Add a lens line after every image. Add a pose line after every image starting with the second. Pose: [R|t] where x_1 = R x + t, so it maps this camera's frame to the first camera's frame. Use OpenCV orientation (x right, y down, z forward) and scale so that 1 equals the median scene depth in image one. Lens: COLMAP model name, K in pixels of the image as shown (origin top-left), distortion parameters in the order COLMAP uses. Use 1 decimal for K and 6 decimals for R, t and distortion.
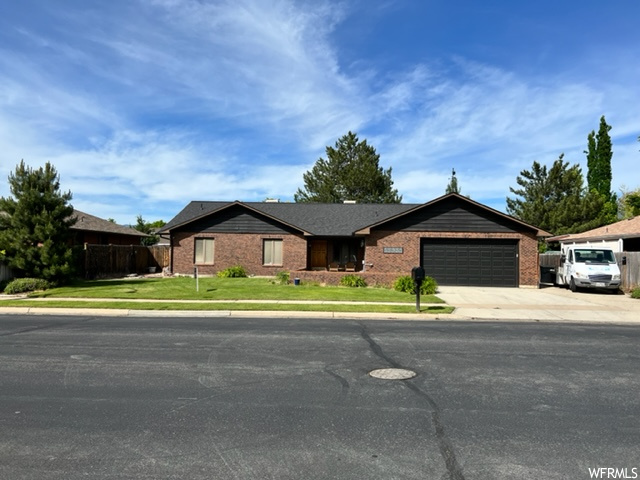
lens RADIAL K [[491.7, 0, 320.0], [0, 491.7, 240.0], [0, 0, 1]] dist [0.055620, -0.002190]
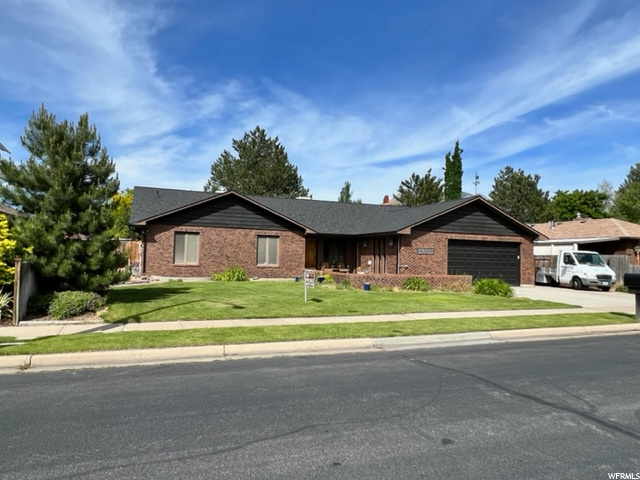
lens RADIAL K [[448.7, 0, 318.3], [0, 448.7, 219.0], [0, 0, 1]] dist [0.003113, 0.004476]
pose [[0.916498, 0.040284, 0.398006, -0.332981], [-0.024082, 0.998668, -0.045627, 0.002205], [-0.399314, 0.032232, 0.916248, 0.222633]]
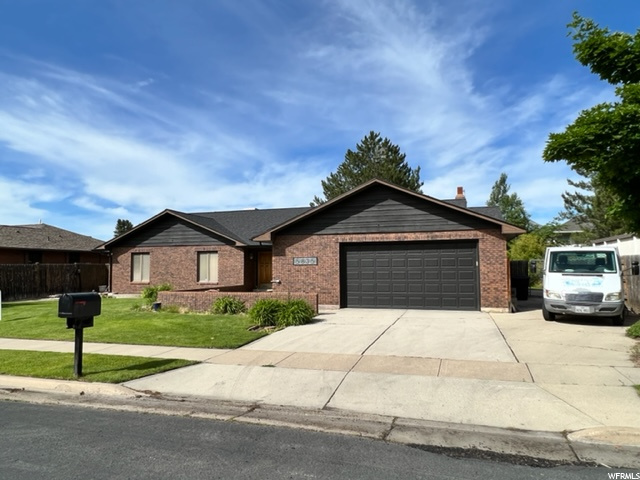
lens RADIAL K [[449.2, 0, 320.0], [0, 449.2, 240.0], [0, 0, 1]] dist [0.000695, 0.000544]
pose [[0.967237, -0.040571, -0.250614, 0.285822], [0.033445, 0.998908, -0.032629, 0.009834], [0.251664, 0.023178, 0.967537, 0.291838]]
